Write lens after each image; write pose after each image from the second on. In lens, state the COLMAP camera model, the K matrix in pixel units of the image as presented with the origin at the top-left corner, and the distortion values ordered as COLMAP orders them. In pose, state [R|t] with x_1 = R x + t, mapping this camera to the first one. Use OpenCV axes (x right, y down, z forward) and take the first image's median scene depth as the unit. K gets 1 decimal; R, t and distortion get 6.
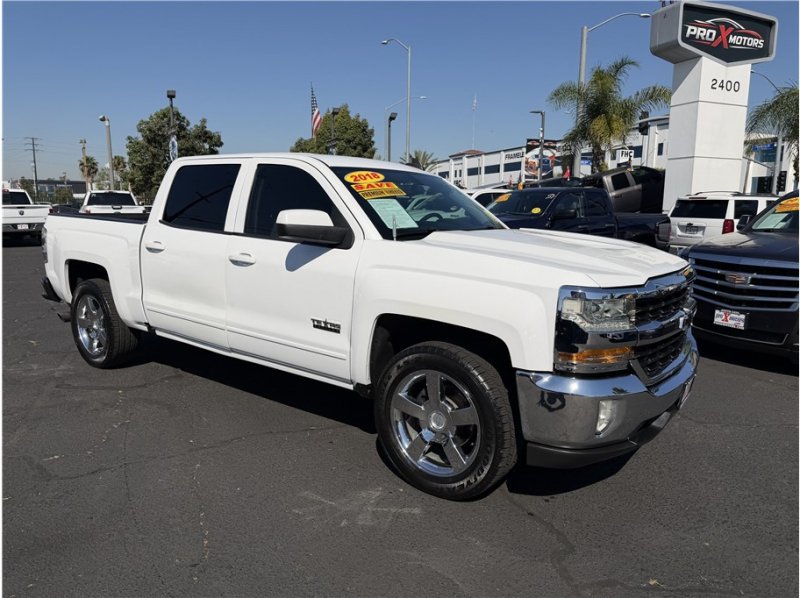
lens RADIAL K [[557.8, 0, 401.8], [0, 557.8, 299.1], [0, 0, 1]] dist [0.066526, -0.098283]
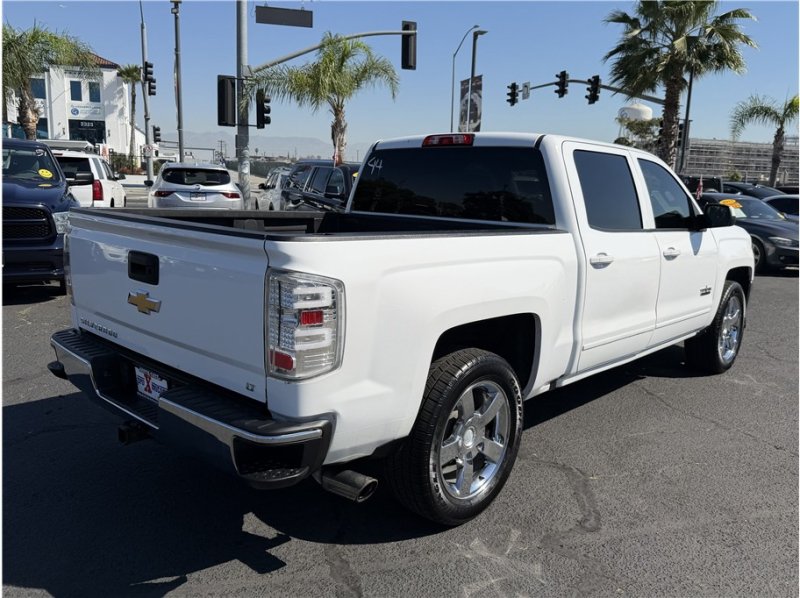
lens RADIAL K [[650.3, 0, 402.1], [0, 650.3, 298.0], [0, 0, 1]] dist [0.085622, -0.151582]
pose [[0.097564, -0.186231, 0.977650, -1.584308], [0.125202, 0.976829, 0.173580, -0.272559], [-0.987322, 0.105469, 0.118620, 1.397015]]
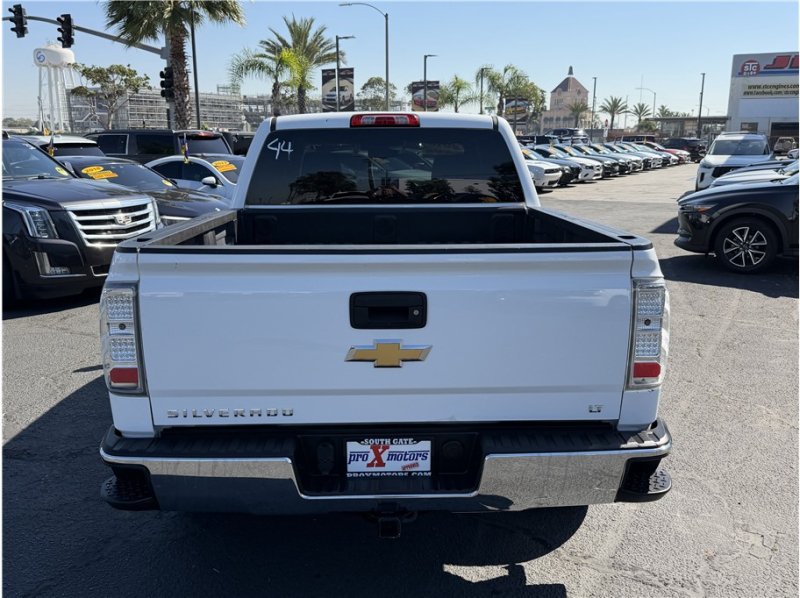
lens RADIAL K [[709.1, 0, 404.8], [0, 709.1, 297.7], [0, 0, 1]] dist [0.080885, -0.138429]
pose [[-0.619264, -0.179279, 0.764442, -1.356787], [0.117810, 0.941348, 0.316204, -0.424721], [-0.776294, 0.285873, -0.561822, 2.131638]]
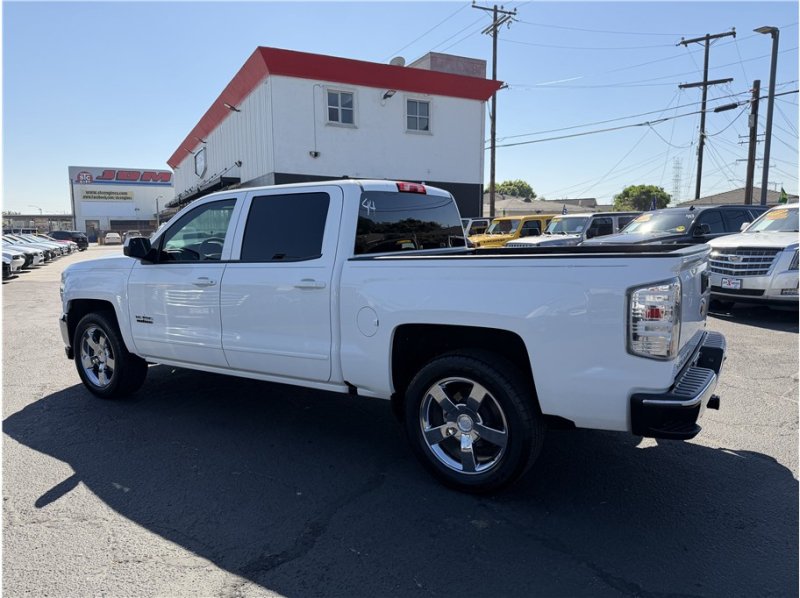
lens RADIAL K [[558.5, 0, 401.9], [0, 558.5, 295.9], [0, 0, 1]] dist [0.054979, -0.077550]
pose [[-0.997959, 0.004085, -0.063730, -0.301419], [-0.013116, 0.963566, 0.267148, -0.433359], [0.062500, 0.267439, -0.961546, 2.653611]]
